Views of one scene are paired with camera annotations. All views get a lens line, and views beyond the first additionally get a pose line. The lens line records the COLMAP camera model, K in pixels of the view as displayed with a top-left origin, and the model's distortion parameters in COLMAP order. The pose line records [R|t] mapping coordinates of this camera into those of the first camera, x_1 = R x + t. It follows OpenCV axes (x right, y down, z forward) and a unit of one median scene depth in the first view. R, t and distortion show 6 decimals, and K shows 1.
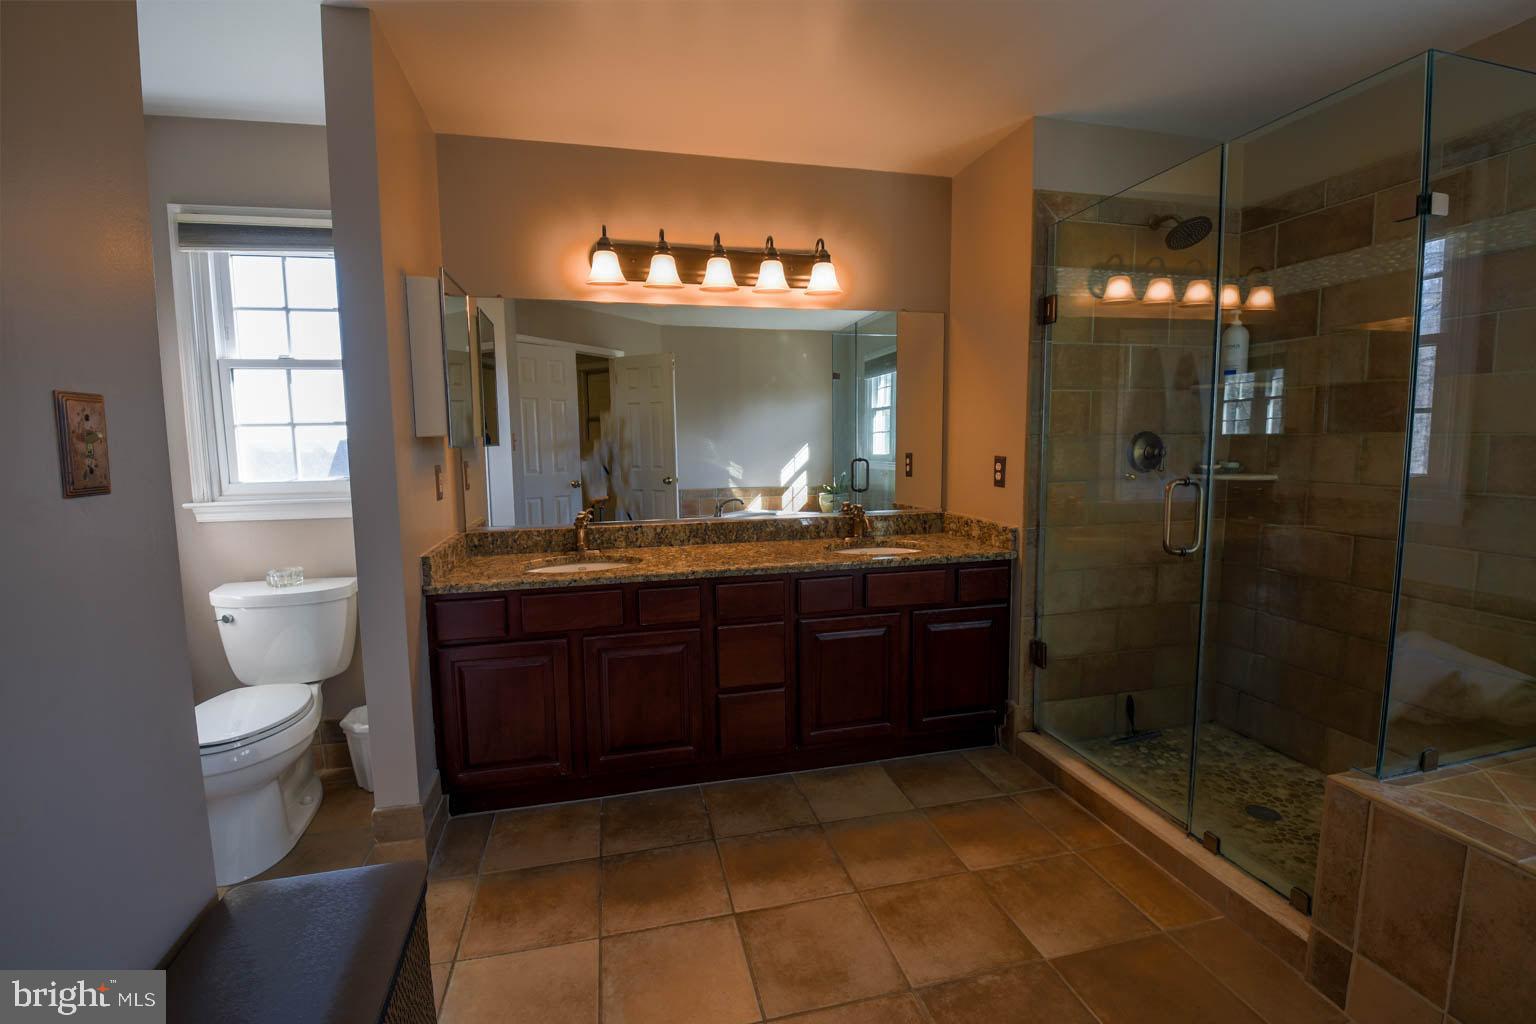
lens RADIAL K [[675.8, 0, 755.1], [0, 675.8, 506.9], [0, 0, 1]] dist [-0.003900, -0.002369]
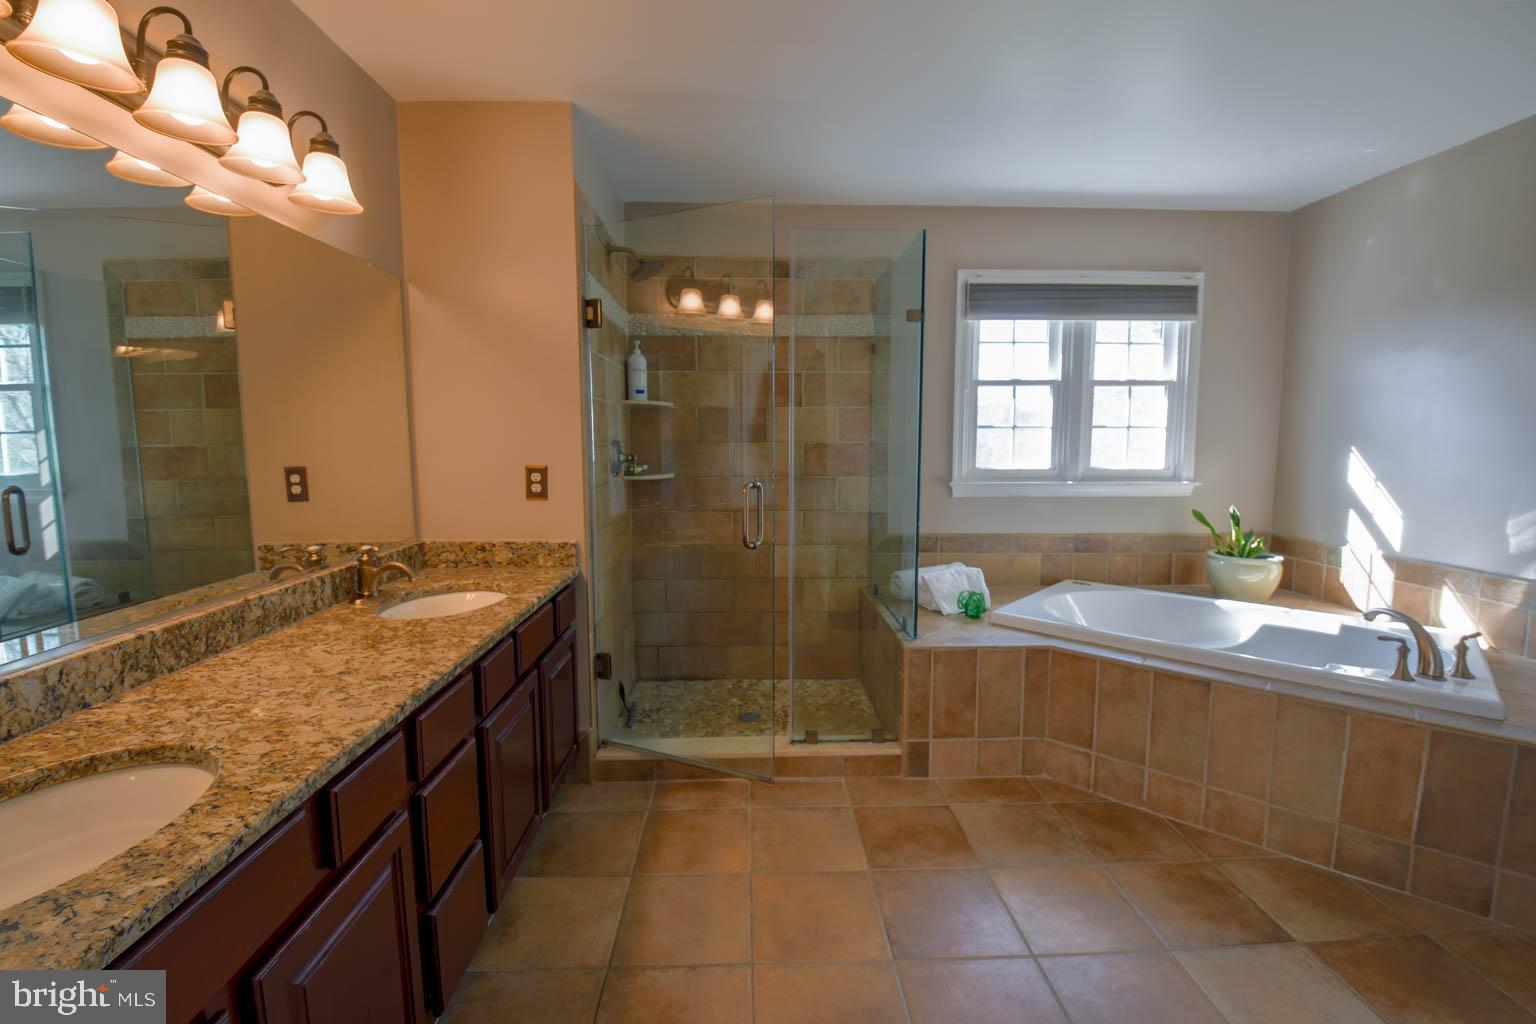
lens RADIAL K [[675.8, 0, 759.9], [0, 675.8, 510.1], [0, 0, 1]] dist [-0.003900, -0.002369]
pose [[0.202352, -0.091724, 0.975008, -0.468998], [0.099487, 0.992379, 0.072710, -0.054898], [-0.974246, 0.082287, 0.209935, 0.557778]]
